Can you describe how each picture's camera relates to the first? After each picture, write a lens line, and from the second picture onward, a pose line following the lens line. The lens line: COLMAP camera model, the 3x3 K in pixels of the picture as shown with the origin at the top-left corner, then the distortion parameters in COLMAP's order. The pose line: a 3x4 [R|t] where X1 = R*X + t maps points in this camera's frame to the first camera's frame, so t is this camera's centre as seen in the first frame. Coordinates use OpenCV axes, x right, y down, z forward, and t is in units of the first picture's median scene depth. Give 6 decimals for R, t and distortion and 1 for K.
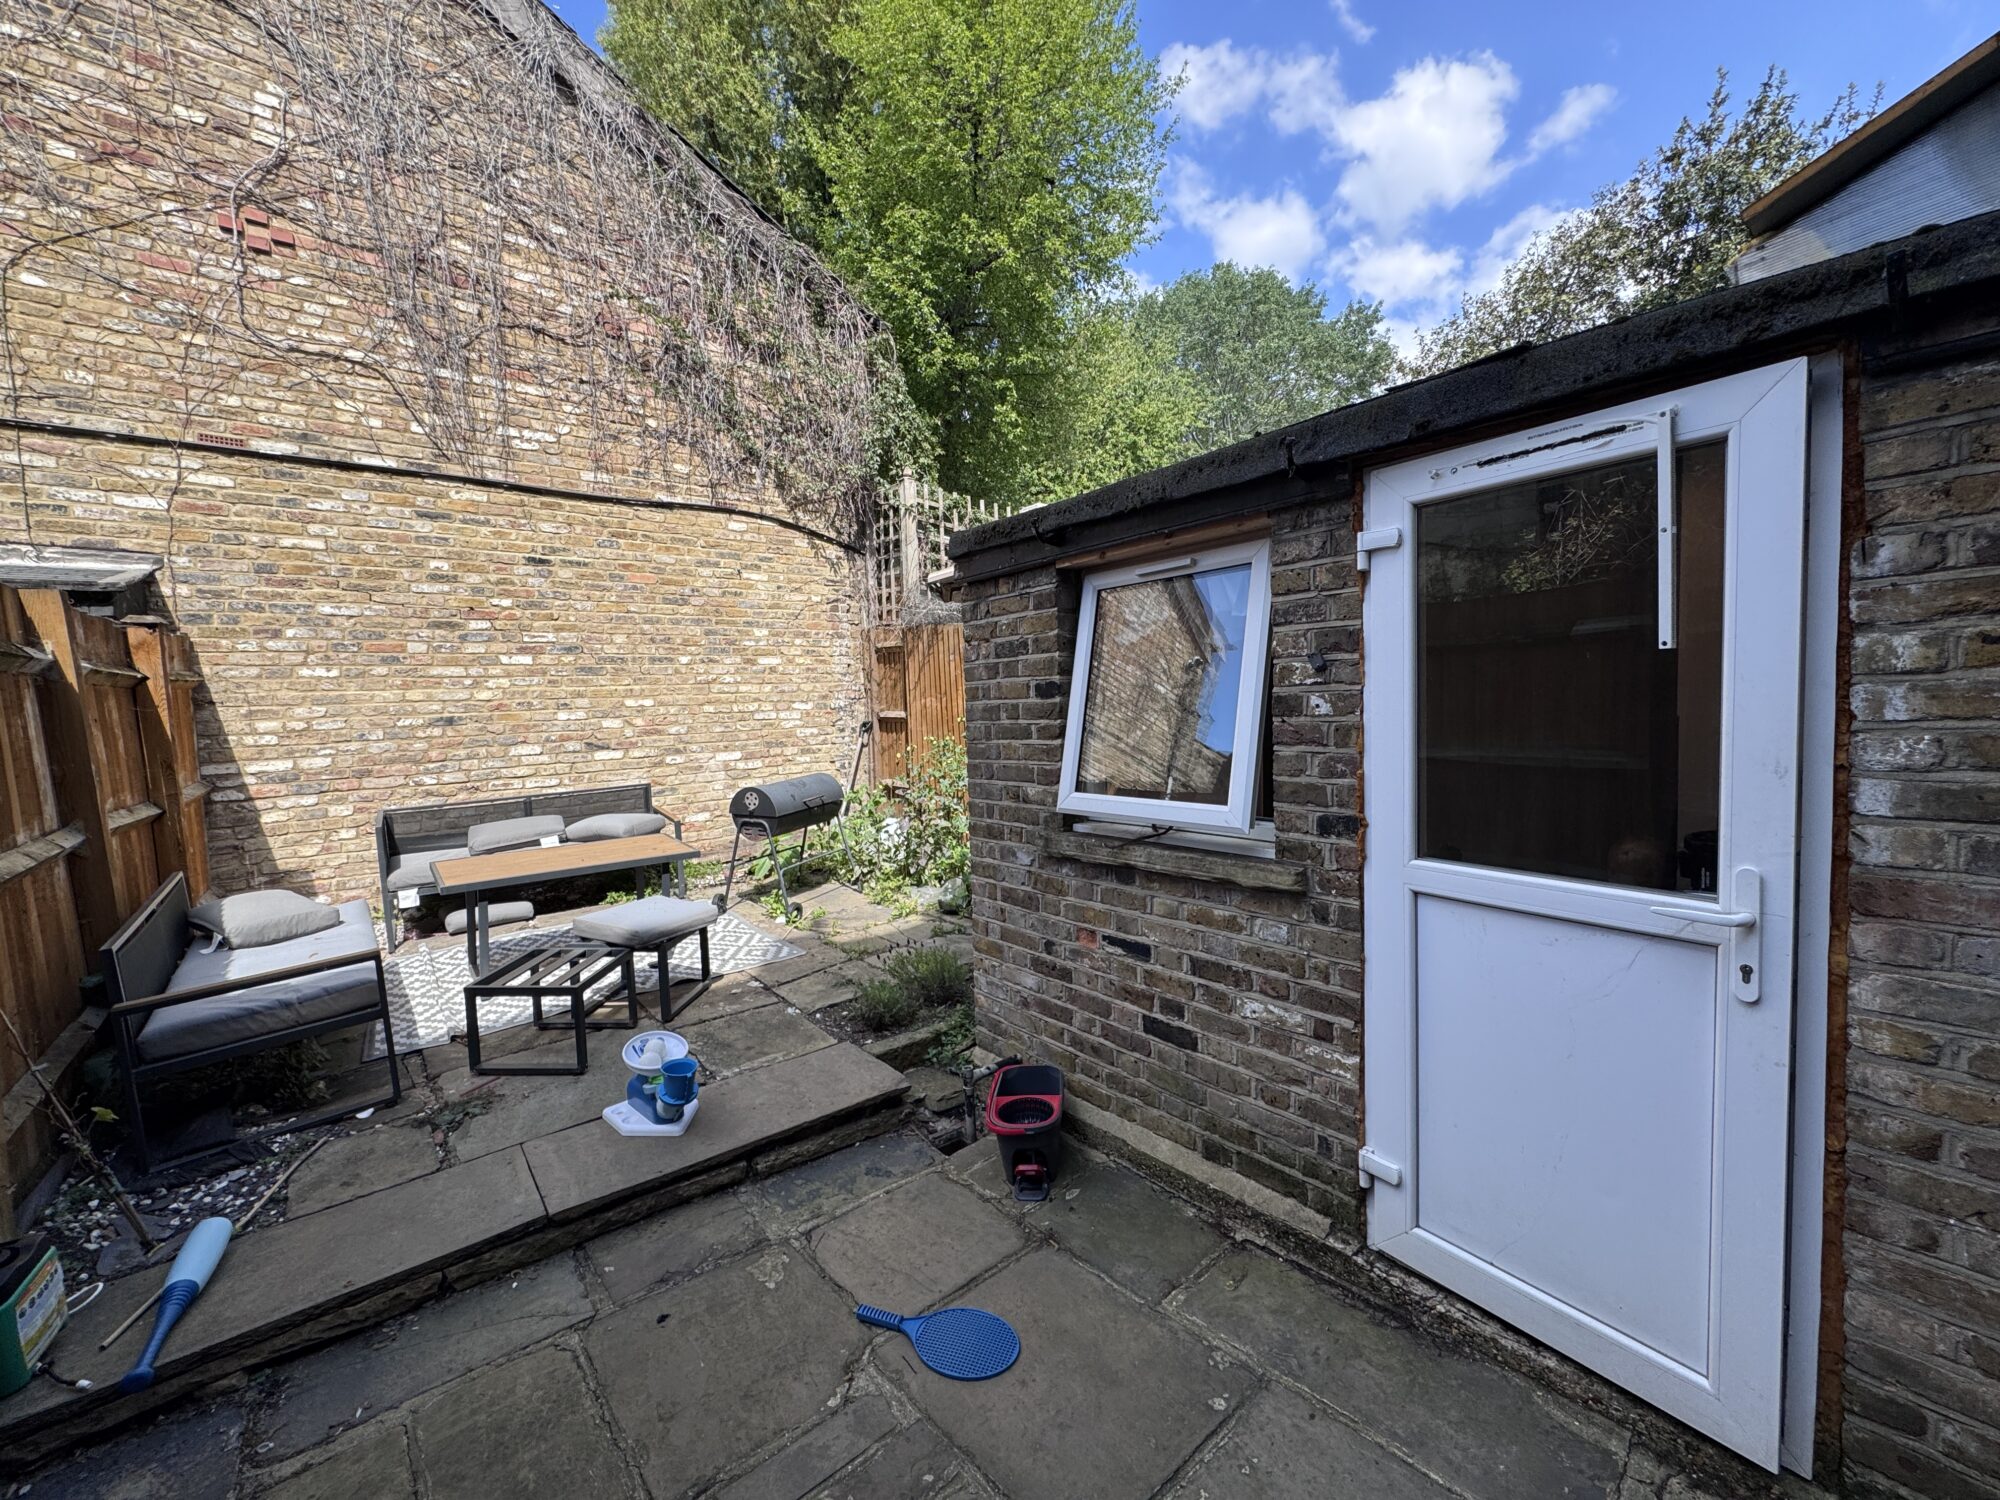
lens RADIAL K [[792.7, 0, 996.3], [0, 792.7, 756.4], [0, 0, 1]] dist [0.009168, -0.000640]
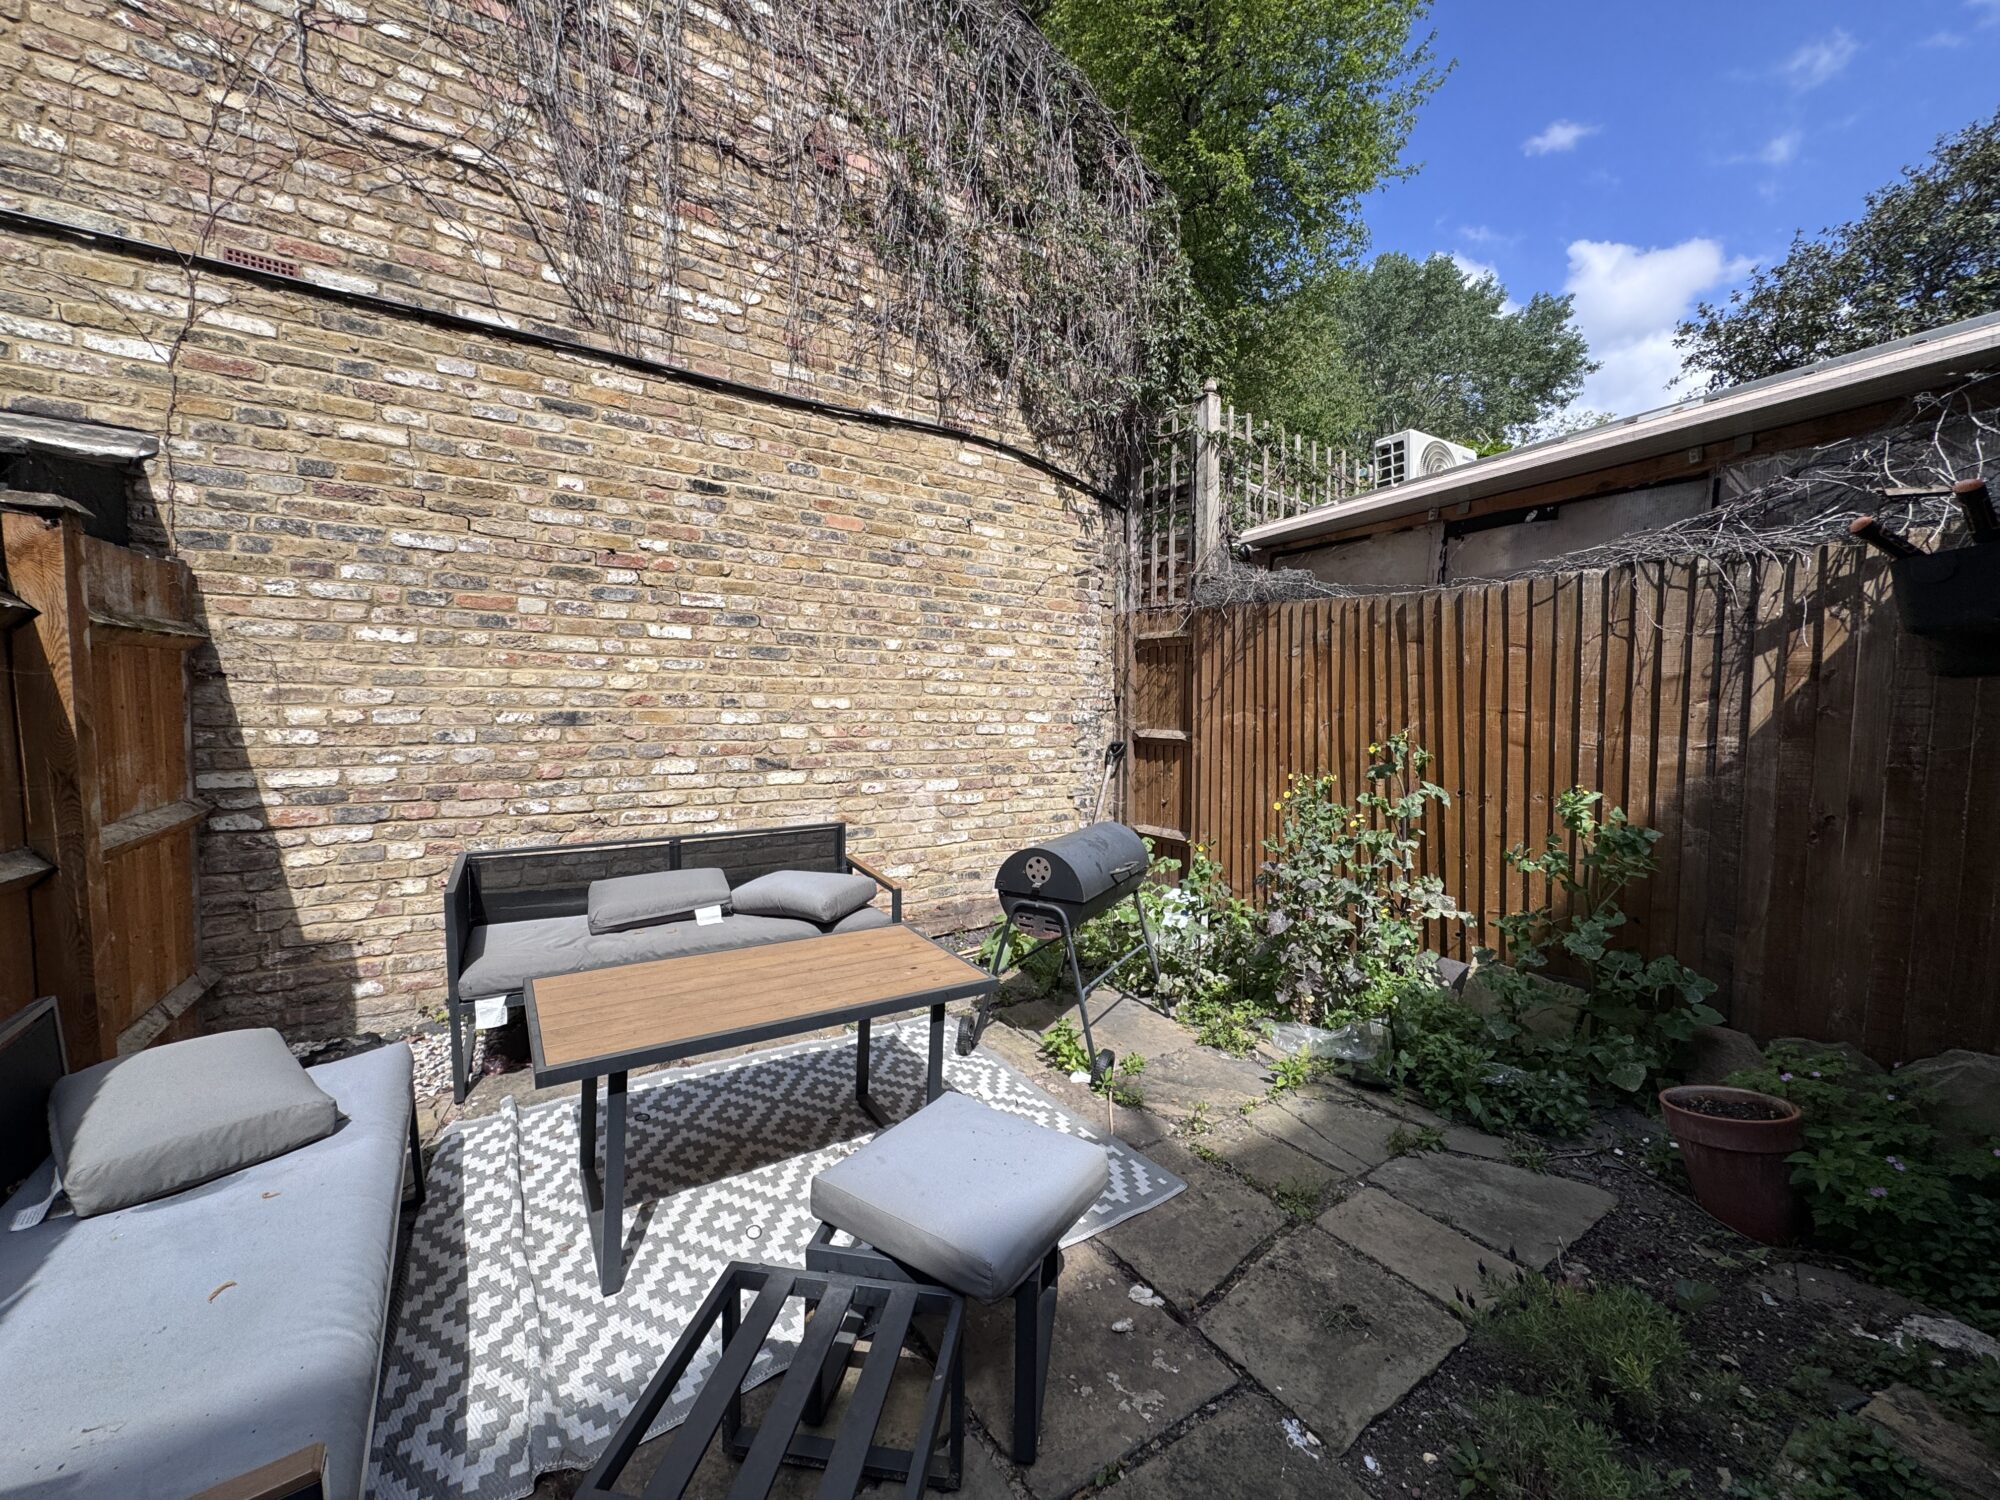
lens RADIAL K [[792.7, 0, 1001.3], [0, 792.7, 757.9], [0, 0, 1]] dist [0.009168, -0.000640]
pose [[0.994000, 0.043978, -0.100155, -0.265846], [-0.046287, 0.998711, -0.020851, -0.014721], [0.099108, 0.025362, 0.994753, 0.381705]]
